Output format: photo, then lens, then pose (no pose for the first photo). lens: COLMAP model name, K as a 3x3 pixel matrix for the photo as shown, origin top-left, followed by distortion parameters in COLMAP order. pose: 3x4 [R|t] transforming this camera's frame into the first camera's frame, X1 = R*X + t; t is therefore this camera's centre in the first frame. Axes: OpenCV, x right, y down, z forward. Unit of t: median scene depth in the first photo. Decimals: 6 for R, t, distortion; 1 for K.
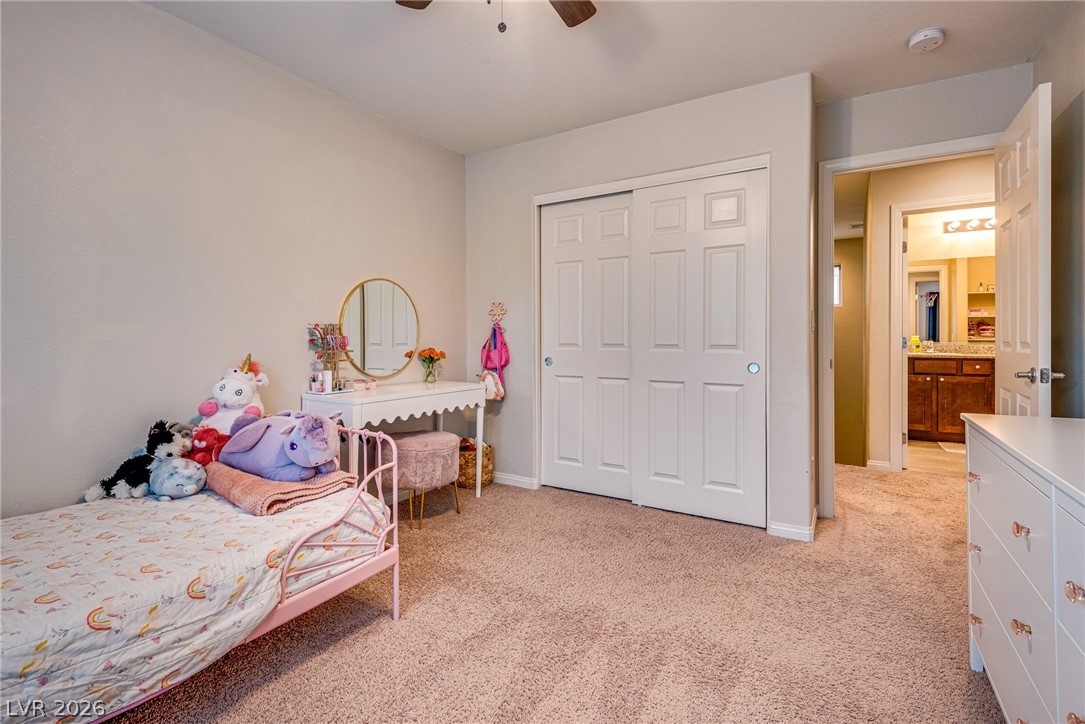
lens RADIAL K [[495.2, 0, 548.2], [0, 495.2, 337.7], [0, 0, 1]] dist [0.005548, -0.000839]
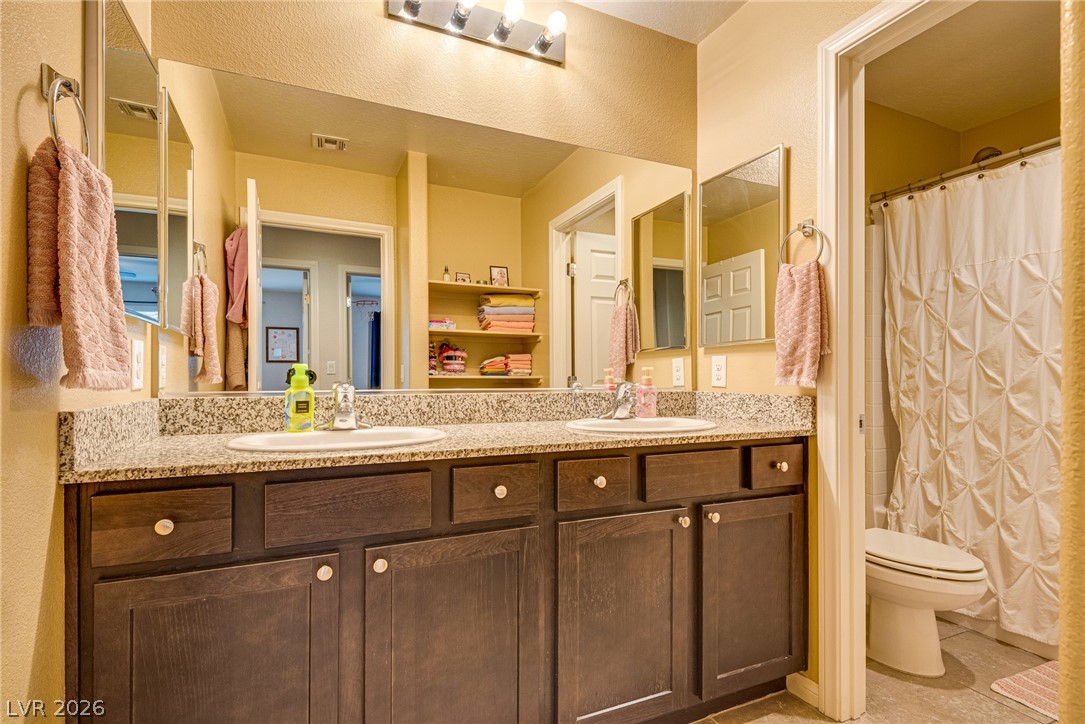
lens RADIAL K [[495.2, 0, 541.9], [0, 495.2, 369.1], [0, 0, 1]] dist [0.005548, -0.000839]
pose [[0.563001, 0.003997, 0.826446, 0.509090], [0.005379, 0.999949, -0.008500, 0.000746], [-0.826438, 0.009231, 0.562951, 0.638172]]
